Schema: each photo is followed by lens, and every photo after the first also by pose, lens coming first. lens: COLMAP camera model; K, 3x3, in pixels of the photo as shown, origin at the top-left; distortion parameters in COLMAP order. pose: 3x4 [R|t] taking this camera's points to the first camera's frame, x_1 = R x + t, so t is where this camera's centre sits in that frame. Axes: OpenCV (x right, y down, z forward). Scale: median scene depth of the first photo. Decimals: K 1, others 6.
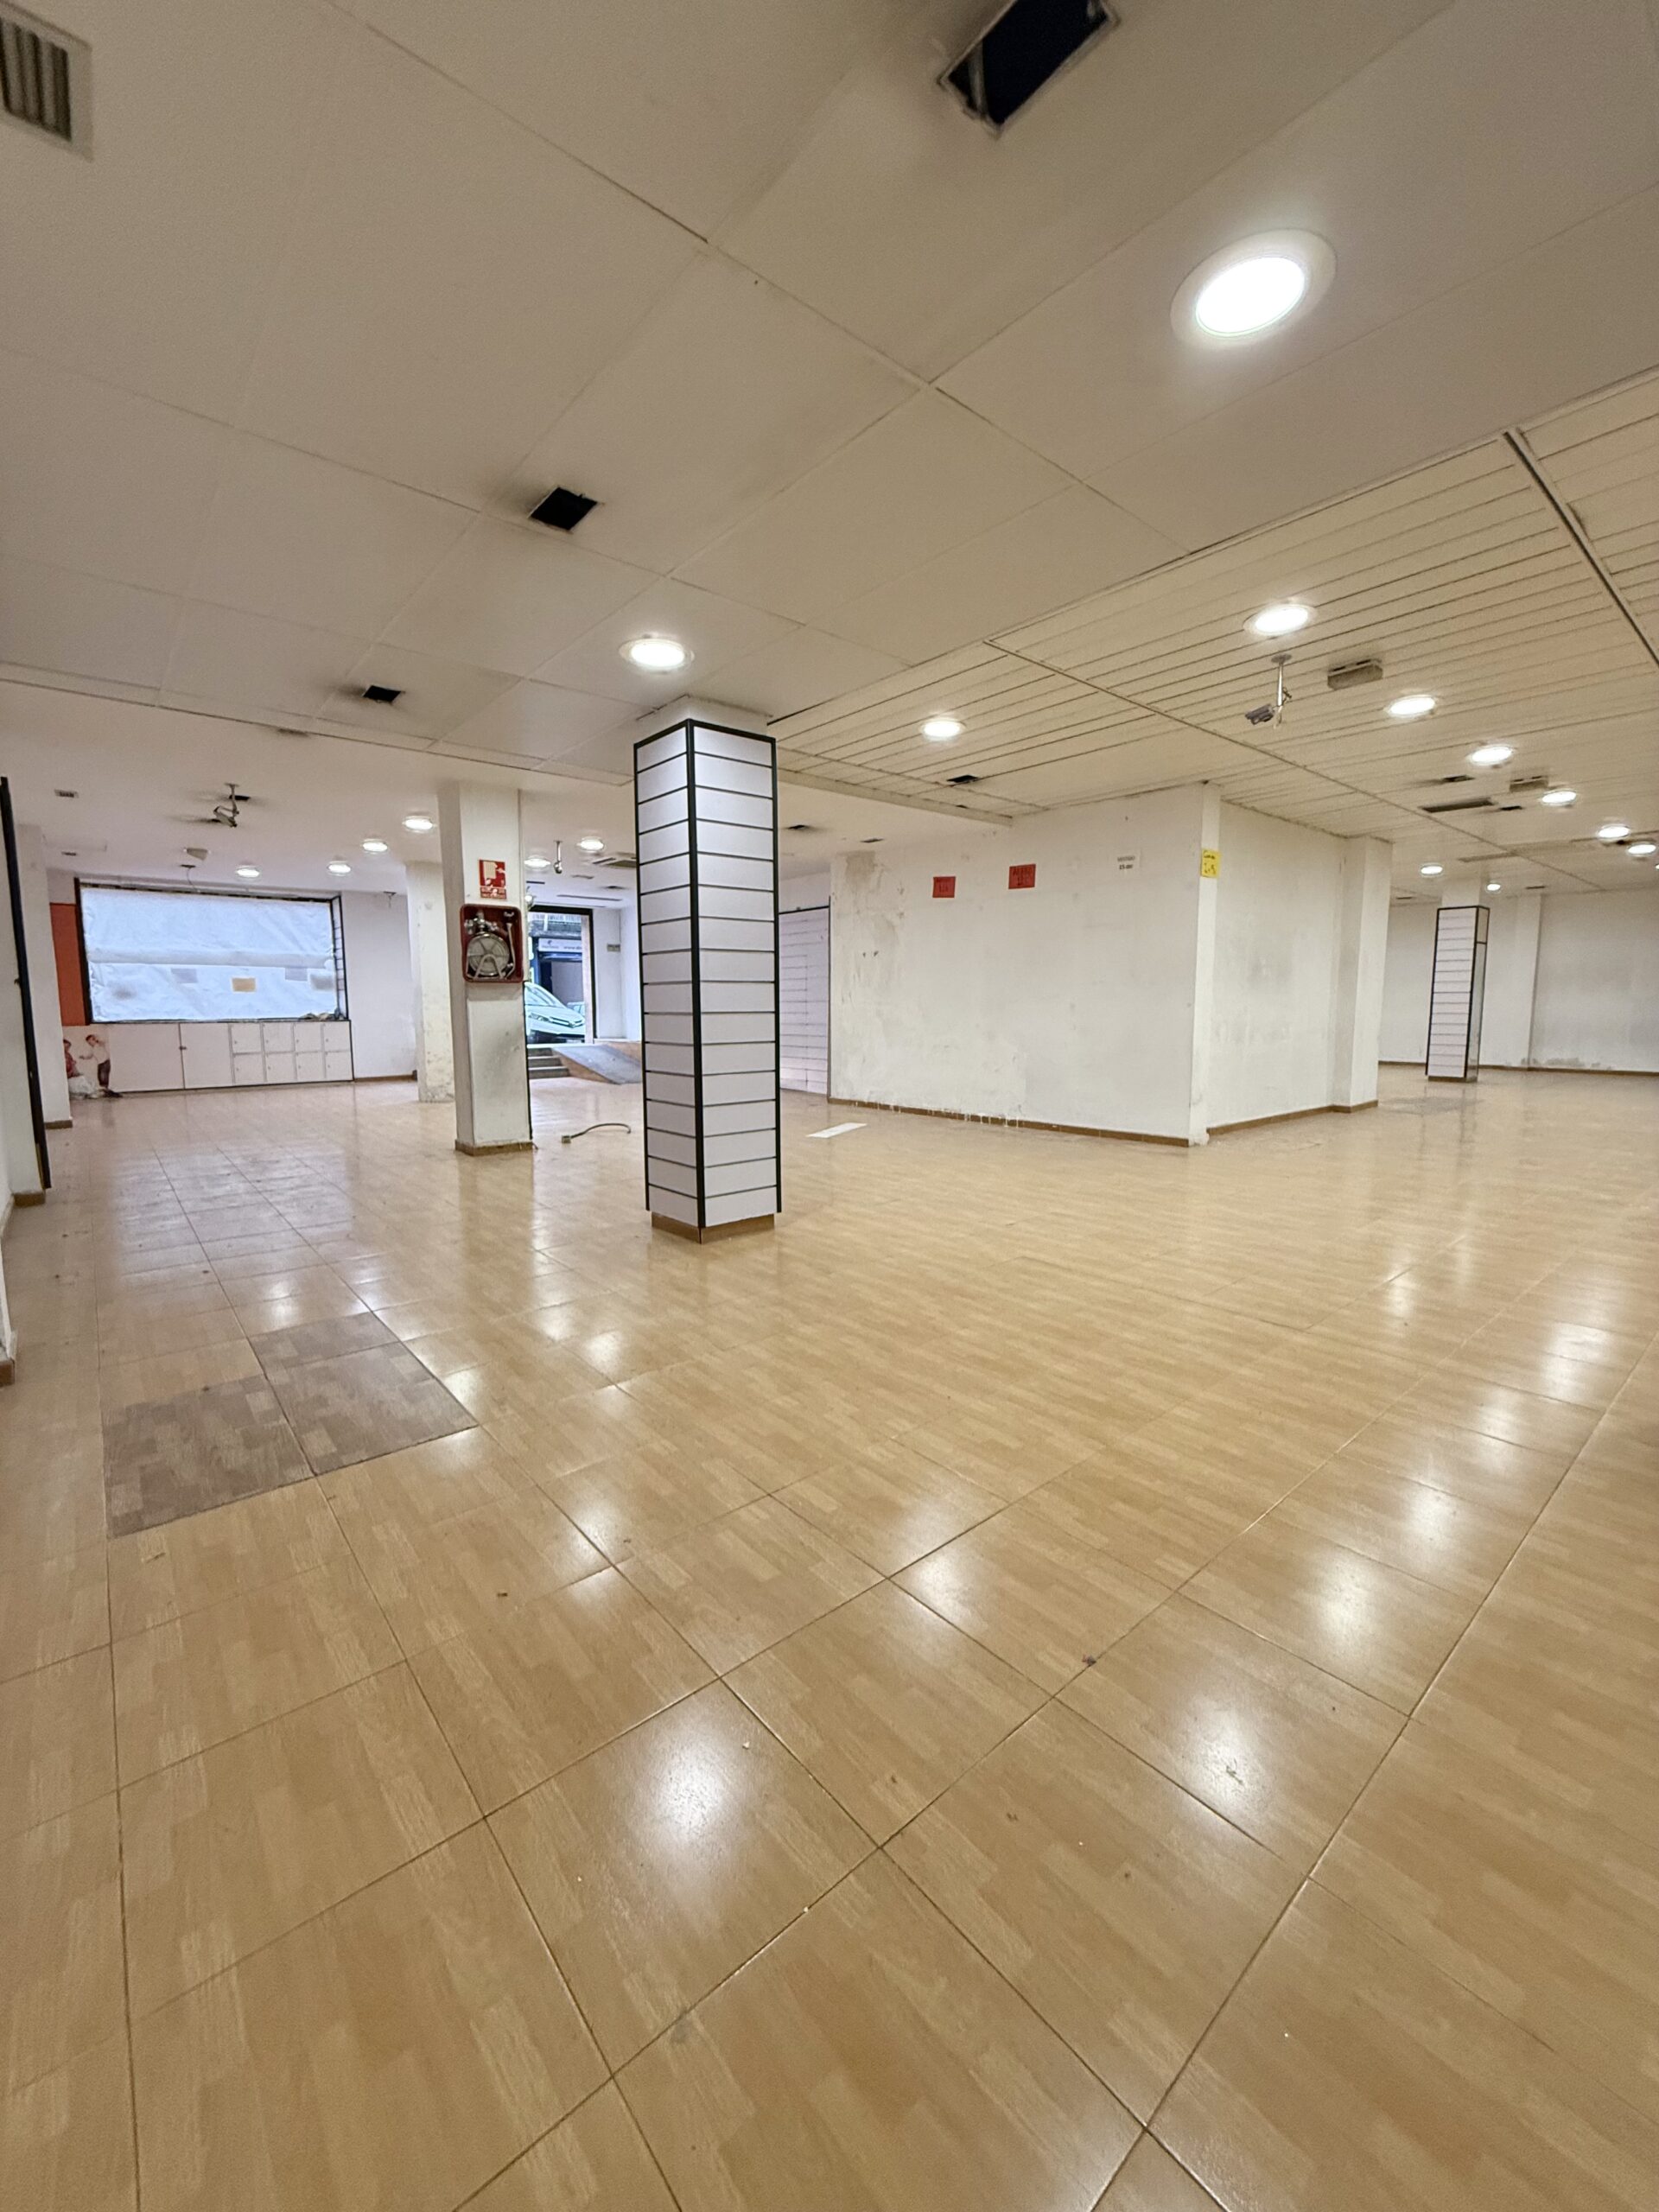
lens RADIAL K [[871.1, 0, 839.0], [0, 871.1, 1098.7], [0, 0, 1]] dist [-0.002421, -0.000441]
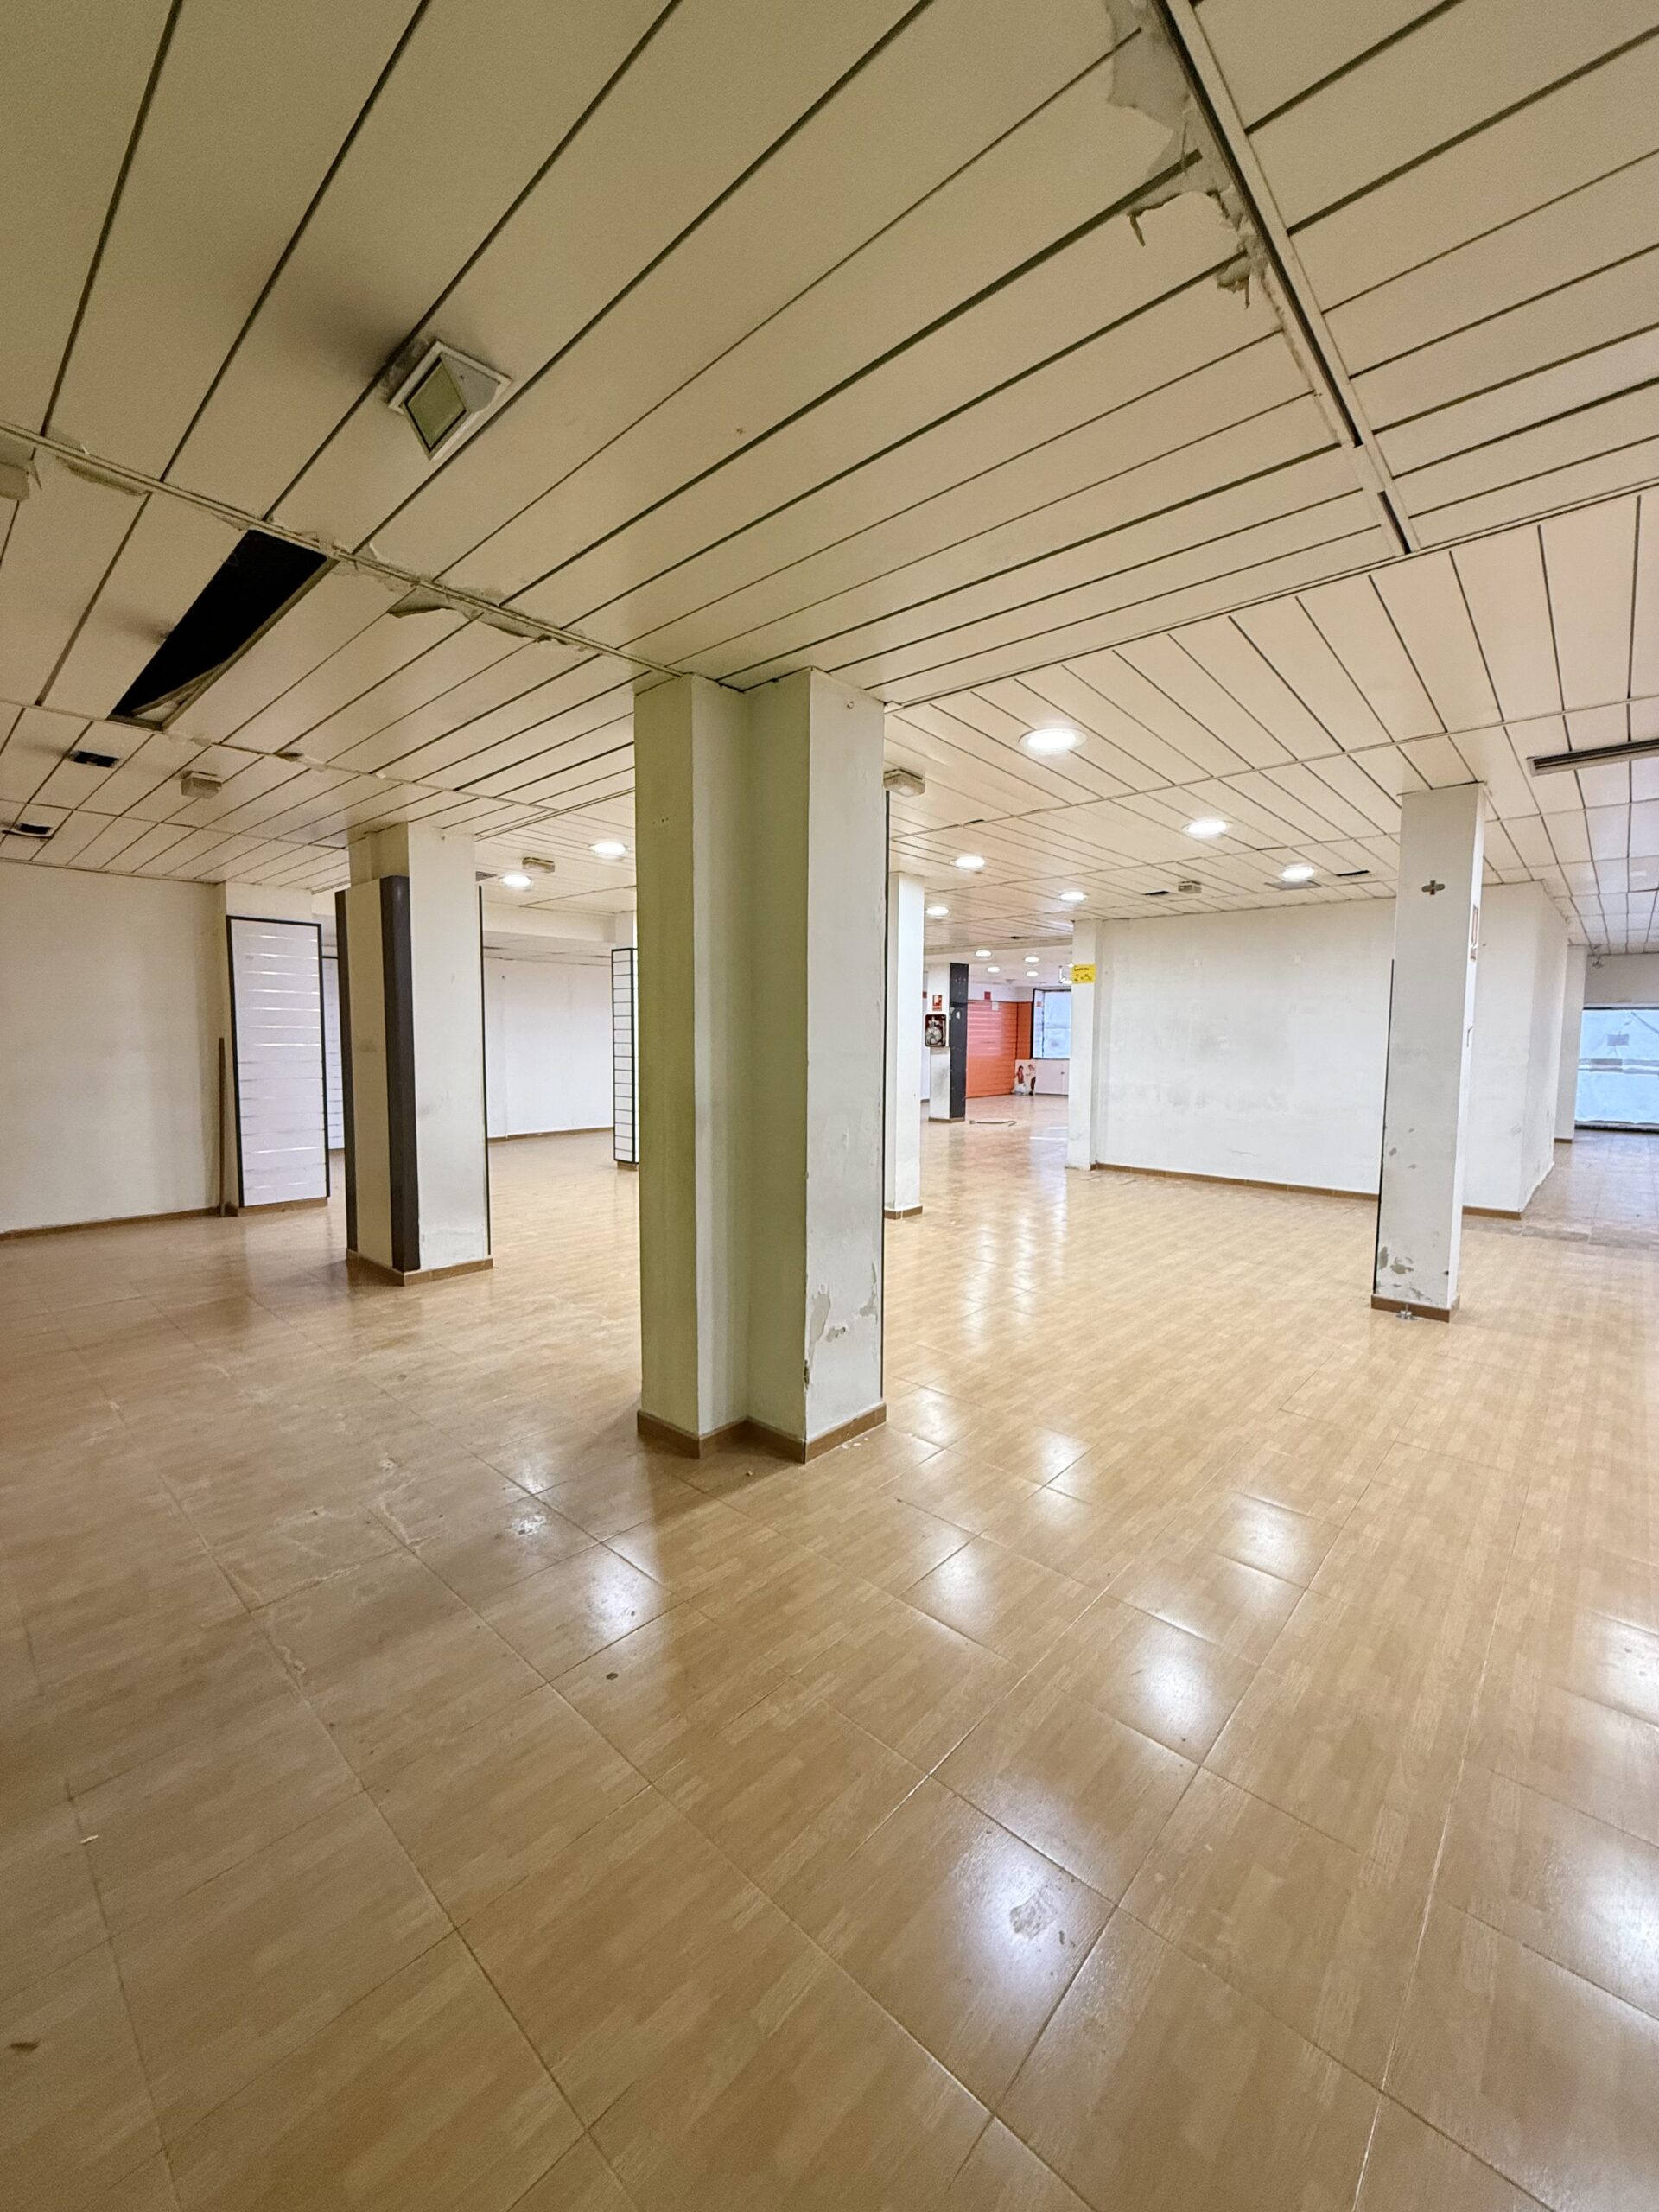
lens RADIAL K [[871.1, 0, 806.4], [0, 871.1, 1105.4], [0, 0, 1]] dist [-0.002421, -0.000441]
pose [[0.134035, 0.084044, -0.987406, 1.878712], [-0.117181, 0.990751, 0.068422, -0.097144], [0.984024, 0.106534, 0.142644, 0.348194]]
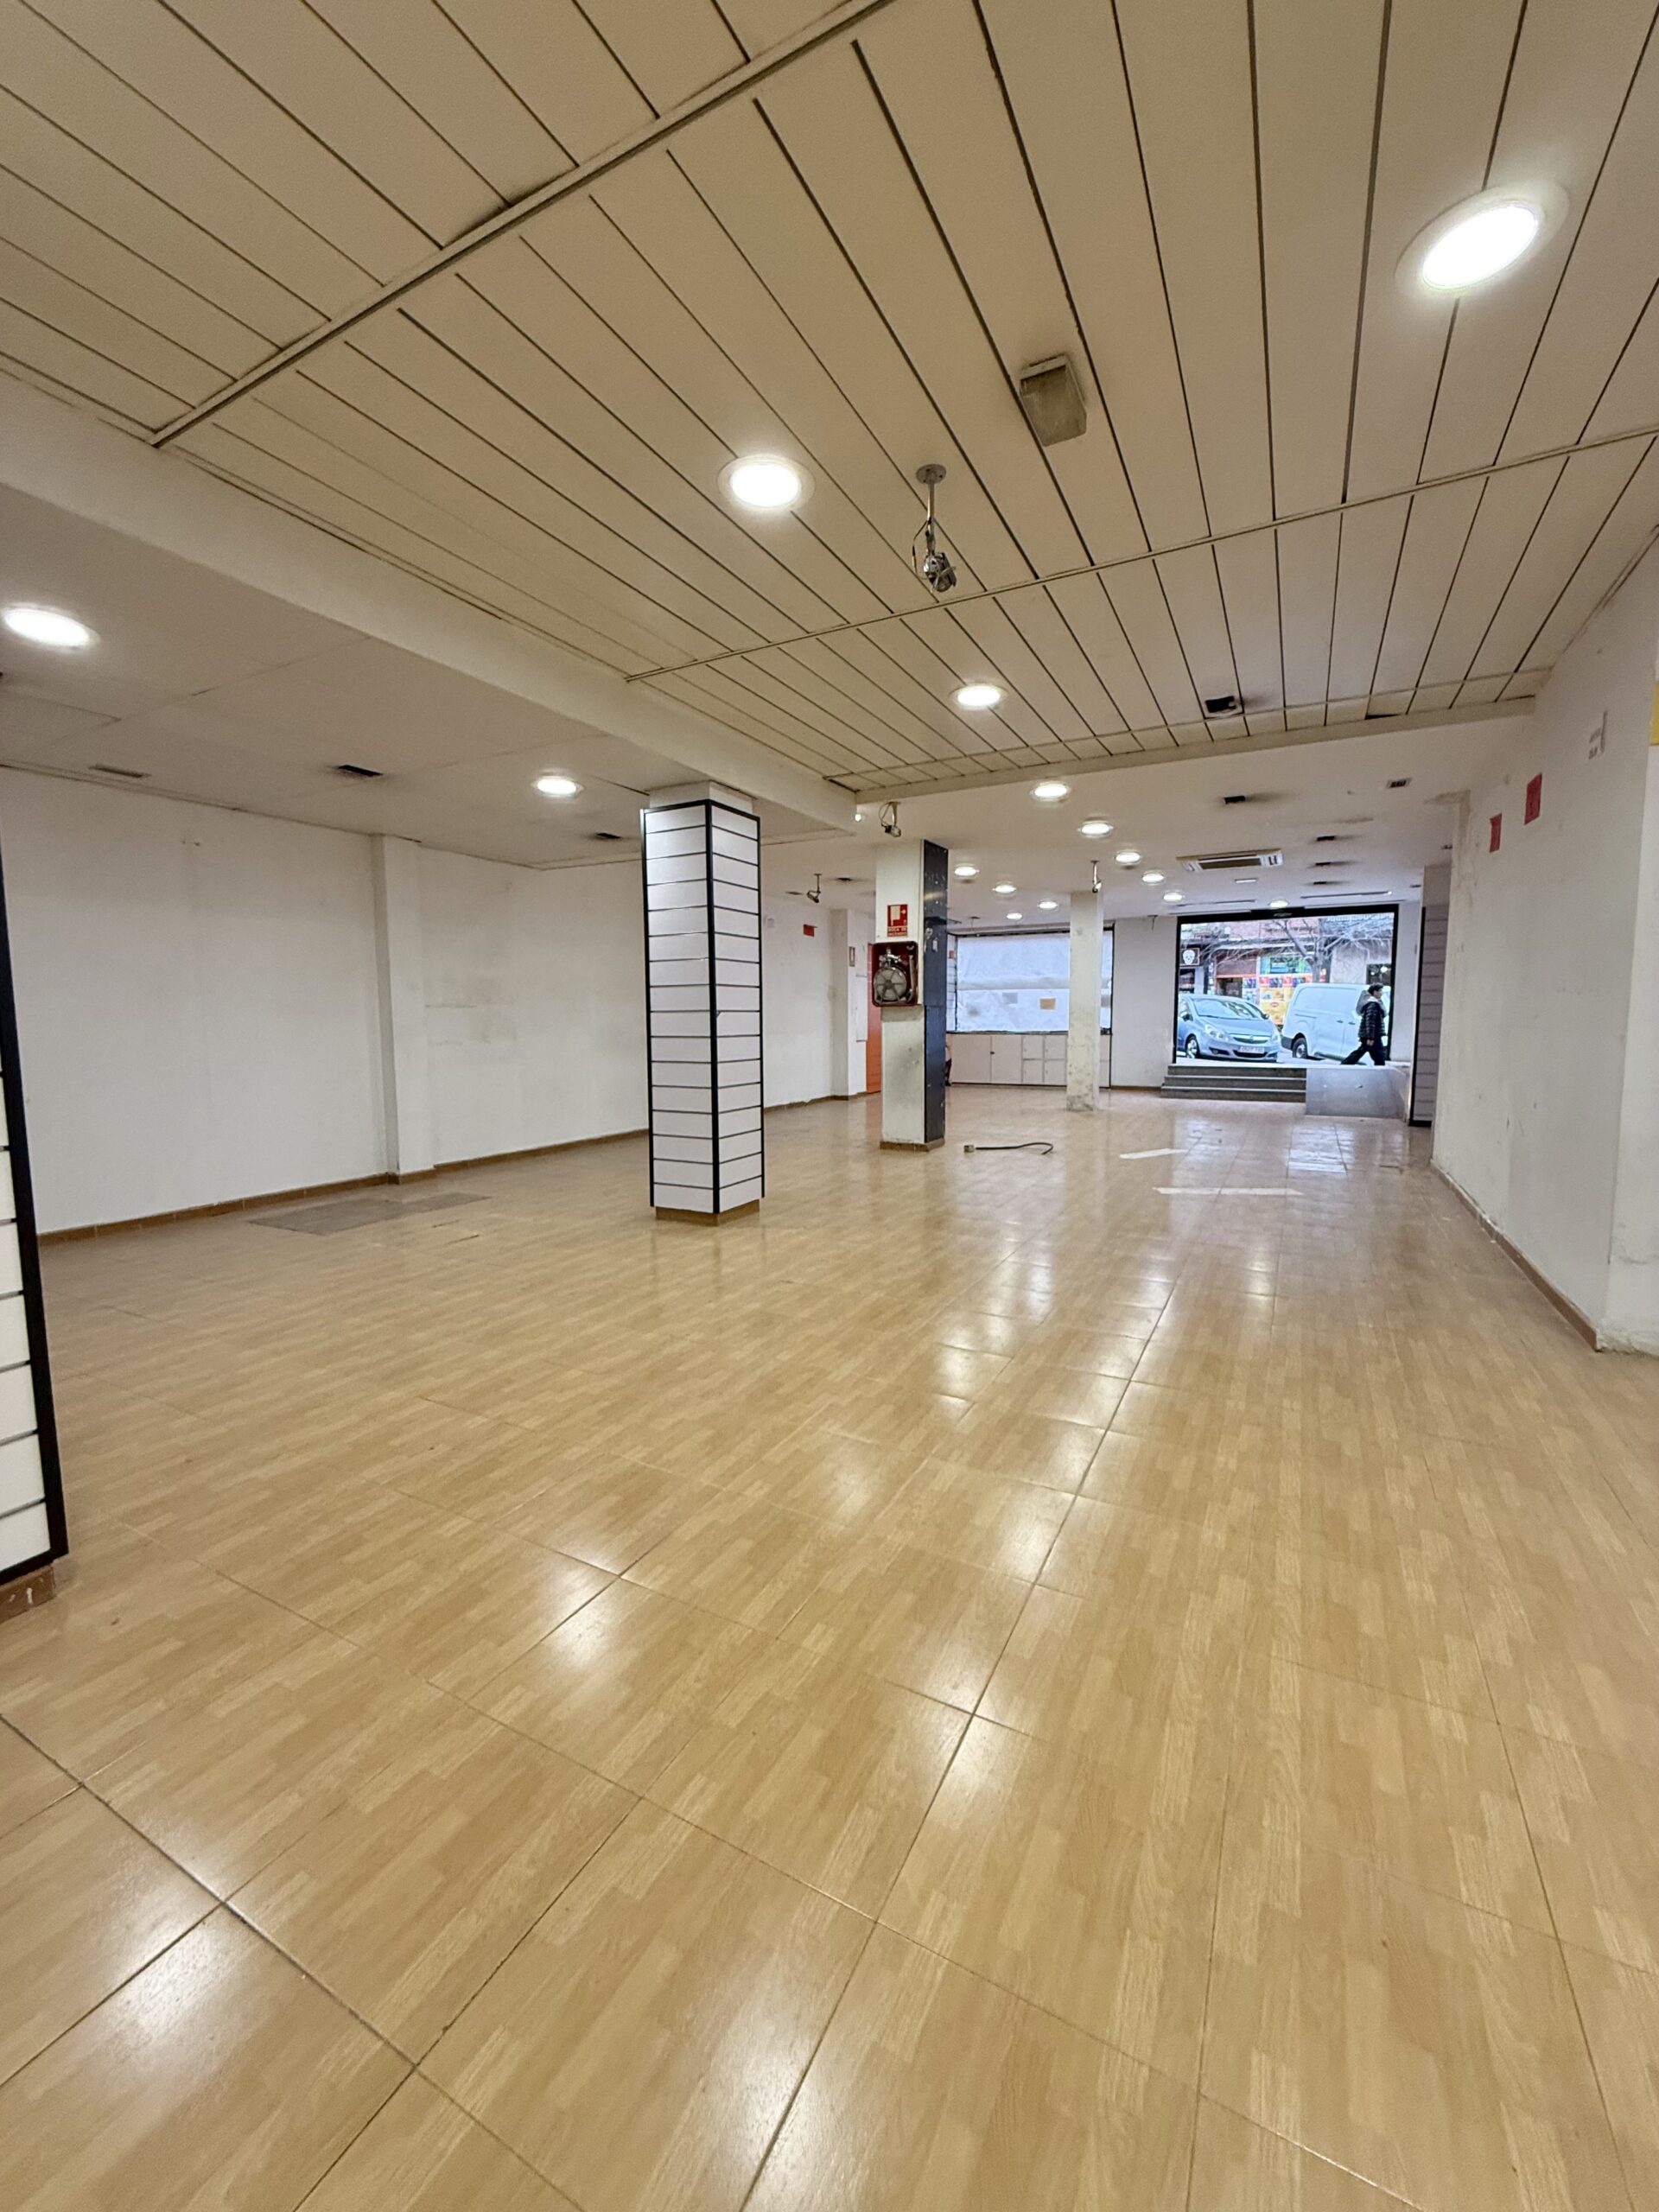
lens RADIAL K [[871.1, 0, 817.8], [0, 871.1, 1103.1], [0, 0, 1]] dist [-0.002421, -0.000441]
pose [[0.372183, 0.089461, -0.923838, 0.684706], [-0.094739, 0.993807, 0.058069, -0.061163], [0.923311, 0.065911, 0.378354, 0.461935]]
